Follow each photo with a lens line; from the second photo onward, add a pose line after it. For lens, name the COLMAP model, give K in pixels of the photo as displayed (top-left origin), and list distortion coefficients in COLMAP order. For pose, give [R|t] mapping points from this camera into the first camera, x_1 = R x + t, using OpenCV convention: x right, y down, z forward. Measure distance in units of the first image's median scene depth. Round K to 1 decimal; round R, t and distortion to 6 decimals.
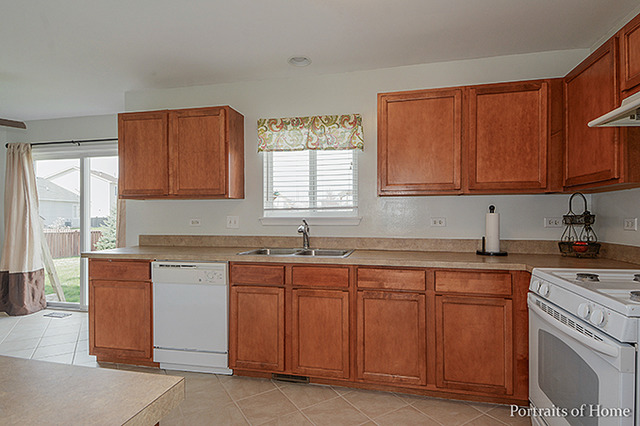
lens RADIAL K [[344.6, 0, 320.0], [0, 344.6, 213.0], [0, 0, 1]] dist [0.025727, -0.000167]
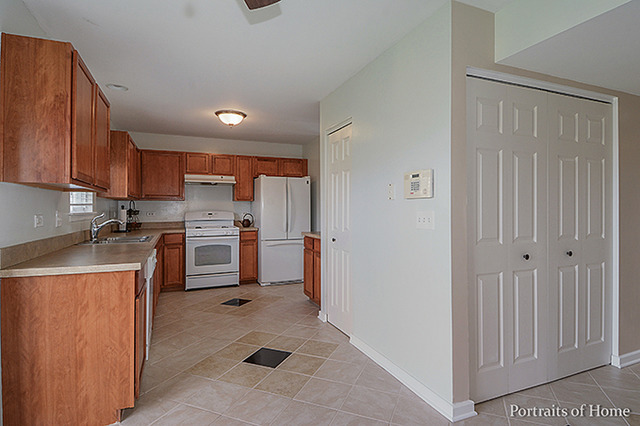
lens RADIAL K [[336.0, 0, 319.7], [0, 336.0, 204.0], [0, 0, 1]] dist [0.045775, -0.049601]
pose [[-0.575197, 0.017123, 0.817836, -1.399592], [0.000256, 0.999785, -0.020752, 0.007793], [-0.818015, -0.011727, -0.575078, 1.046099]]
